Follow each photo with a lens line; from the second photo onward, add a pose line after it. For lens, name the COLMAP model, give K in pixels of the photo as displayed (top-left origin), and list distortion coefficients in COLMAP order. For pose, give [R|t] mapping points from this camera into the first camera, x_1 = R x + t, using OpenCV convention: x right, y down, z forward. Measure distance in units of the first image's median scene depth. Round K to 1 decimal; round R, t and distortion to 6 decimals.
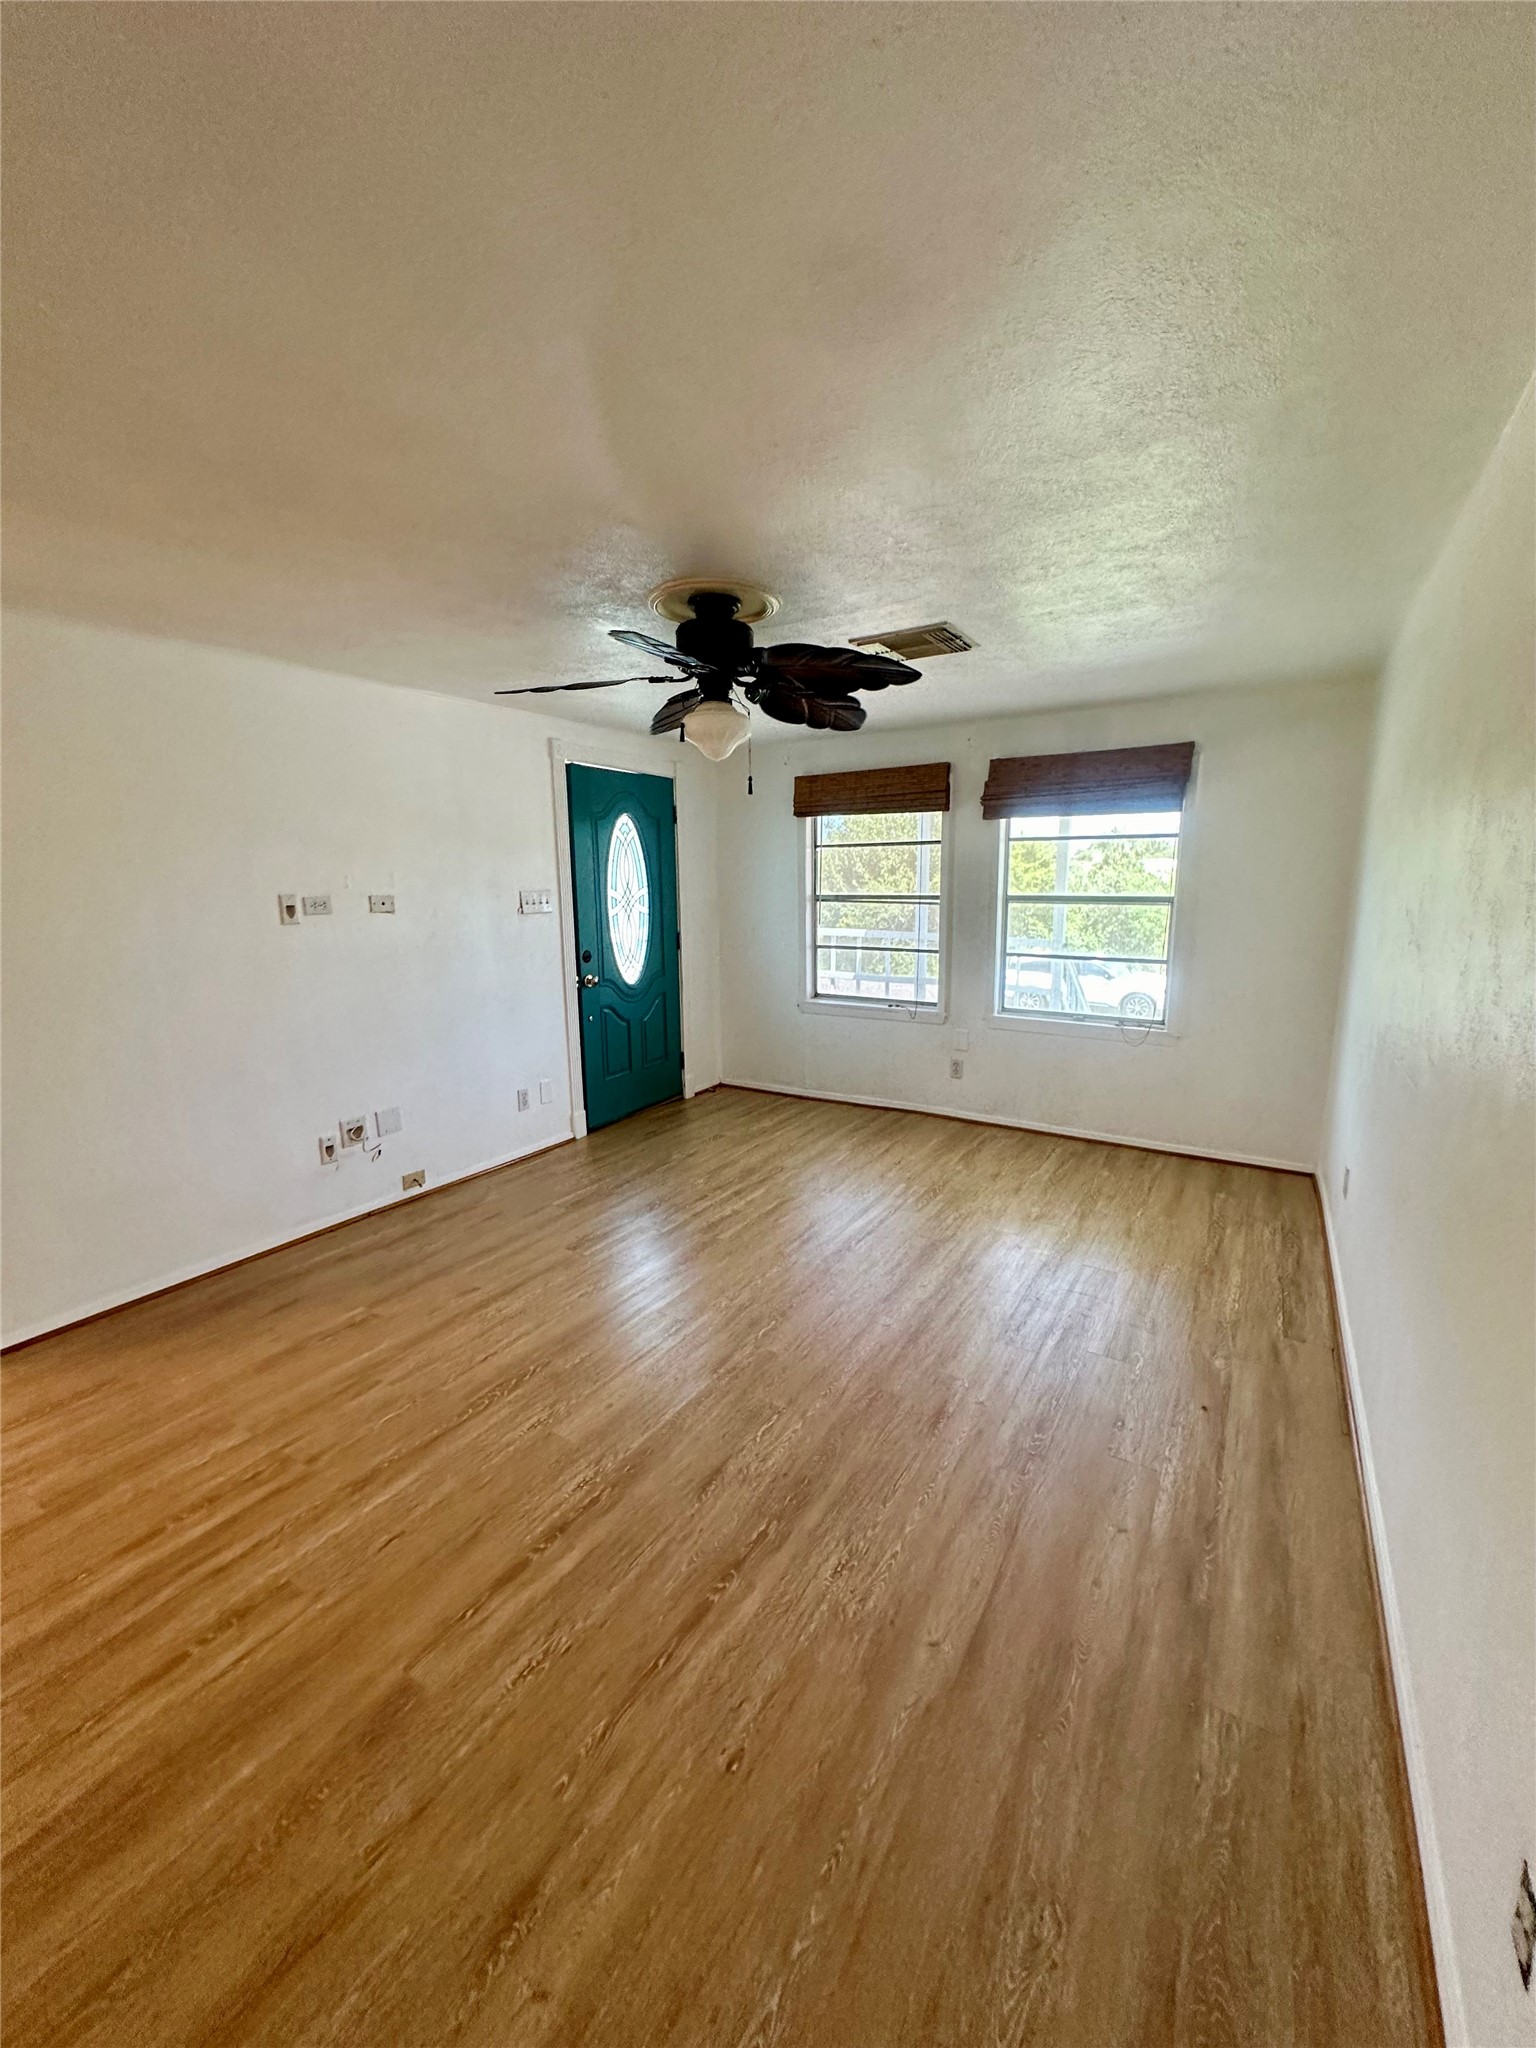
lens RADIAL K [[815.6, 0, 753.7], [0, 815.6, 1009.5], [0, 0, 1]] dist [-0.005833, 0.002228]
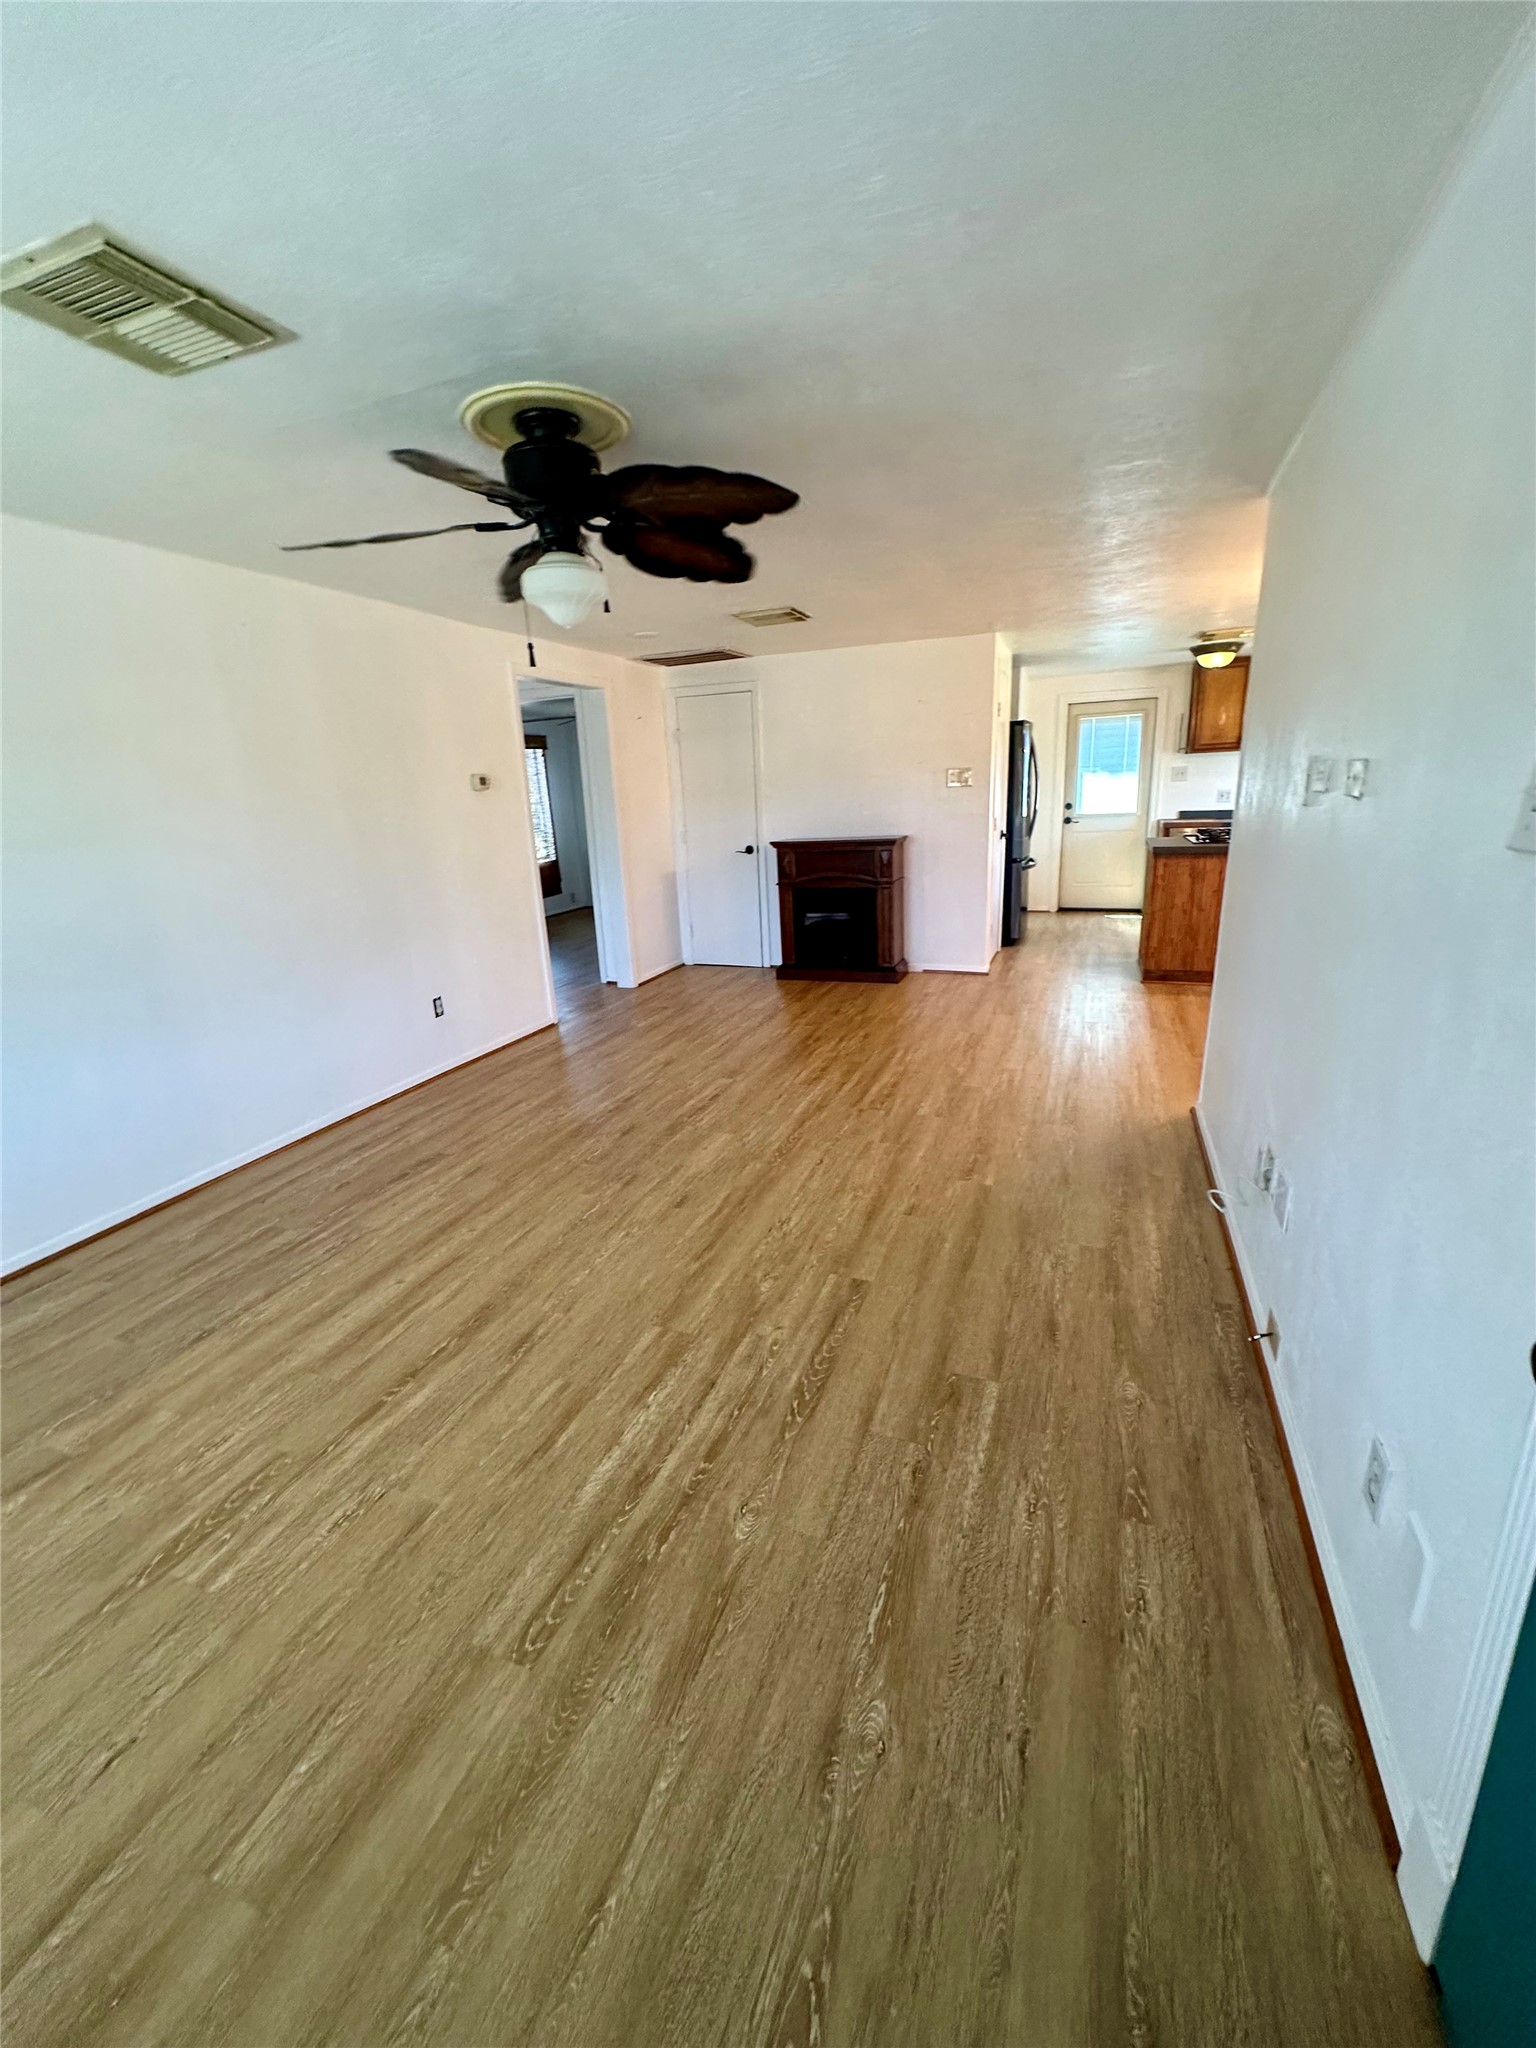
lens RADIAL K [[815.6, 0, 771.2], [0, 815.6, 1023.1], [0, 0, 1]] dist [-0.005833, 0.002228]
pose [[-0.978857, 0.108414, -0.173450, -0.039904], [0.024641, 0.904306, 0.426173, -0.197763], [0.203055, 0.412889, -0.887858, 1.337070]]
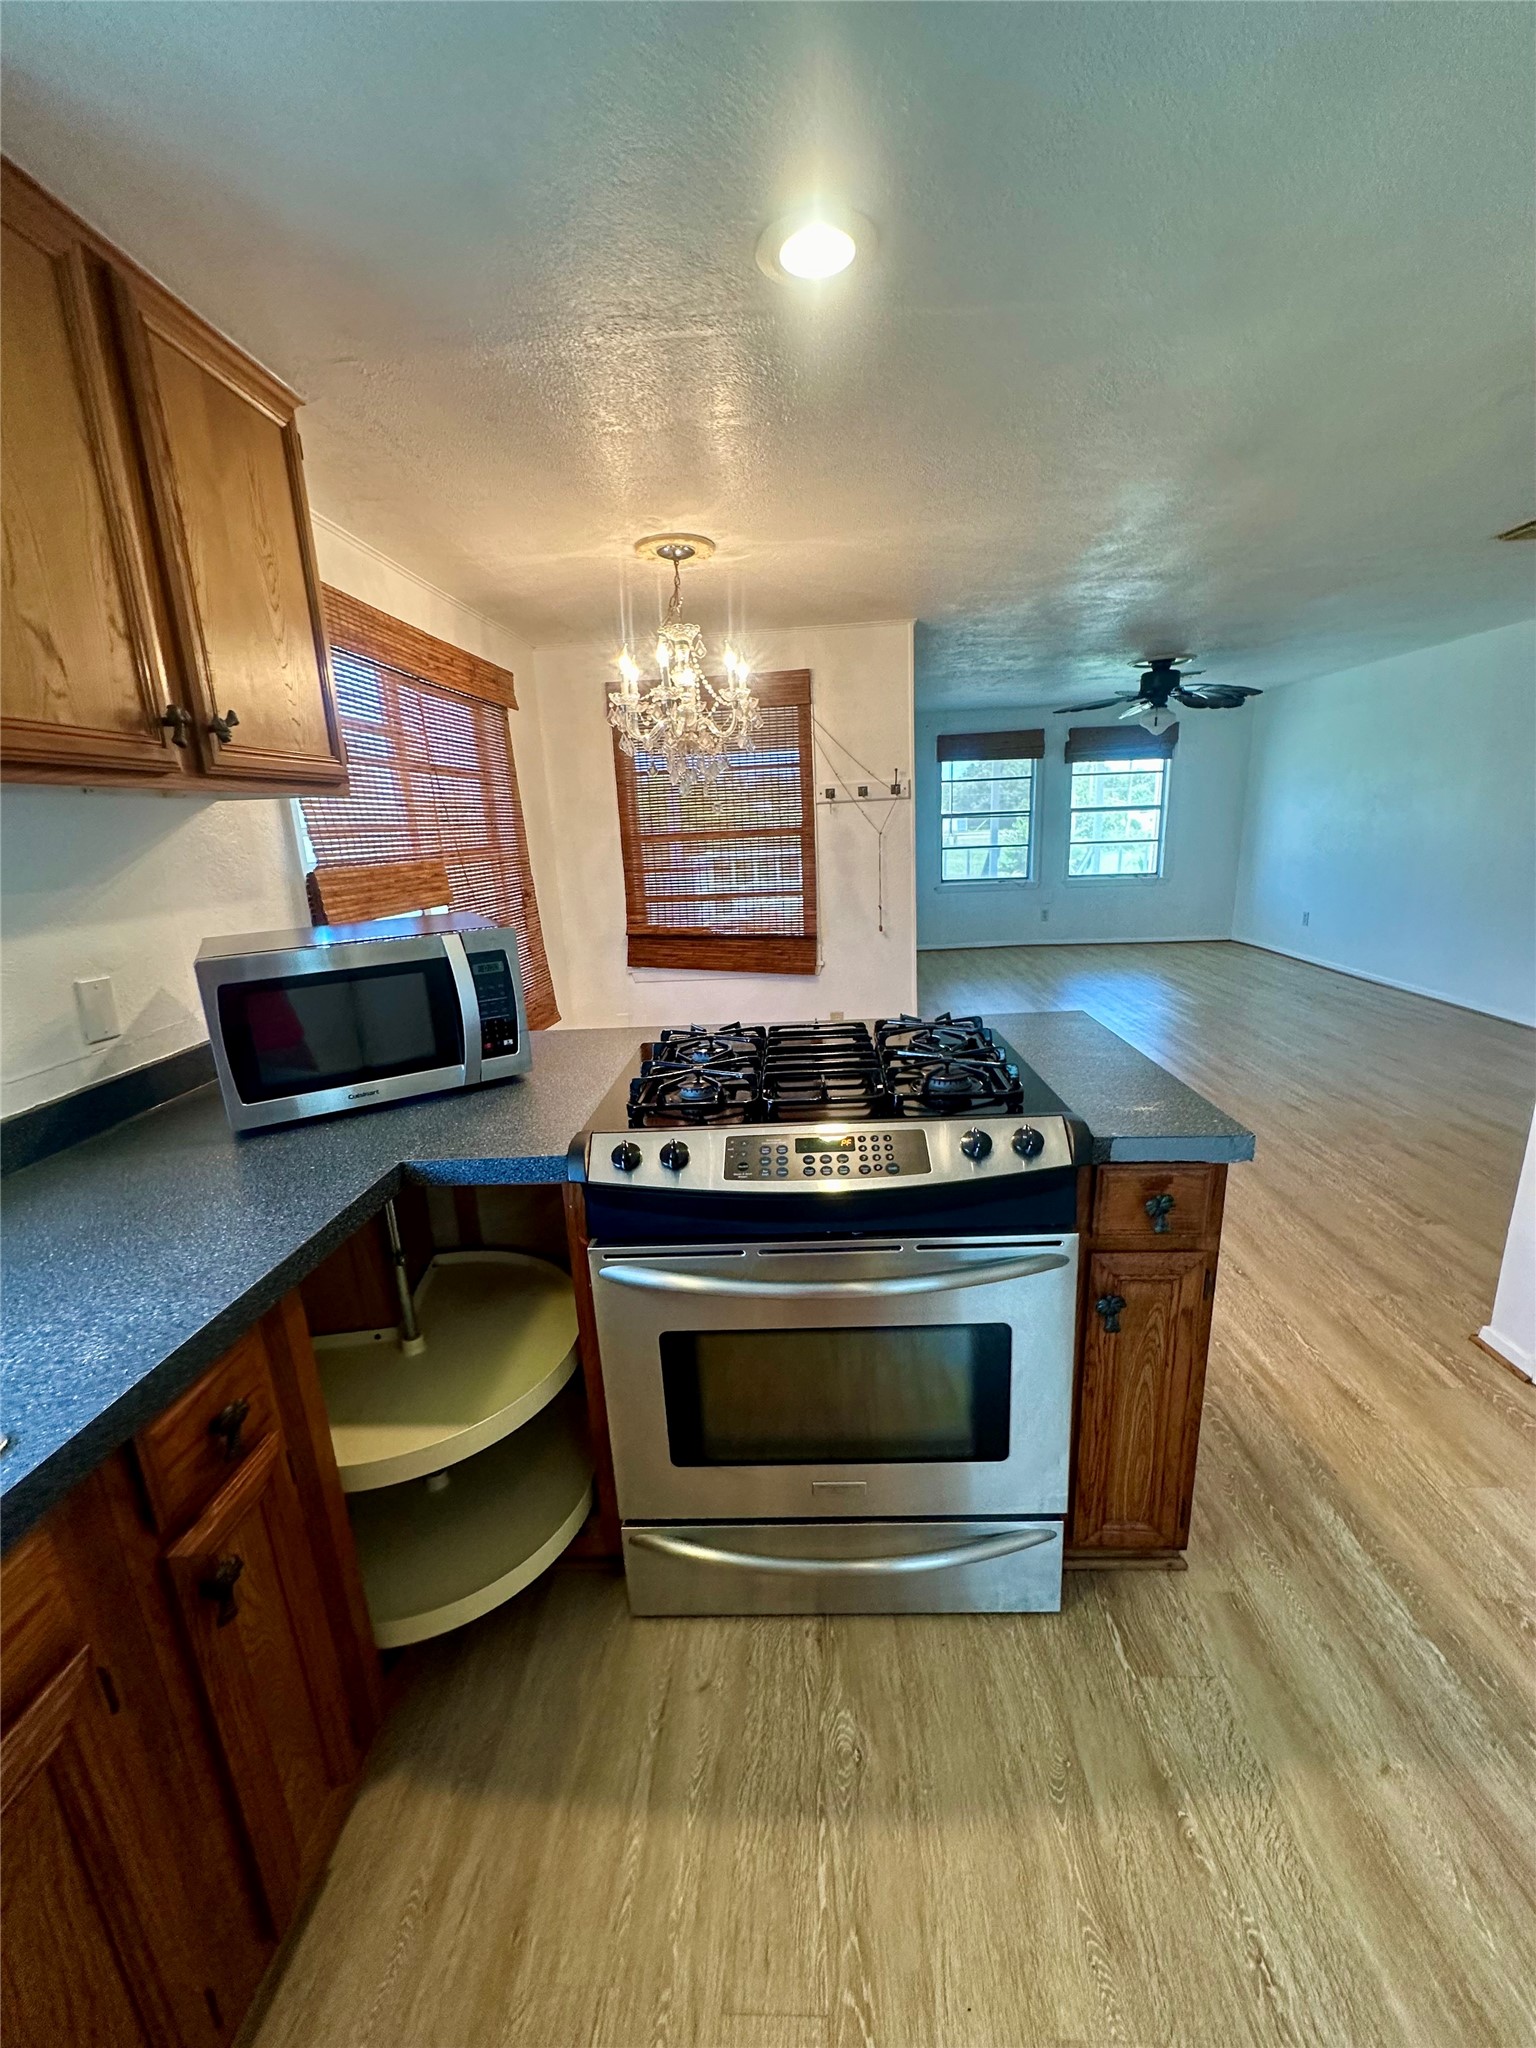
lens RADIAL K [[815.6, 0, 769.1], [0, 815.6, 1023.8], [0, 0, 1]] dist [-0.005833, 0.002228]
pose [[0.871126, -0.148003, 0.468225, -1.395228], [0.111594, 0.988218, 0.104752, 0.072356], [-0.478212, -0.039001, 0.877378, -0.276192]]
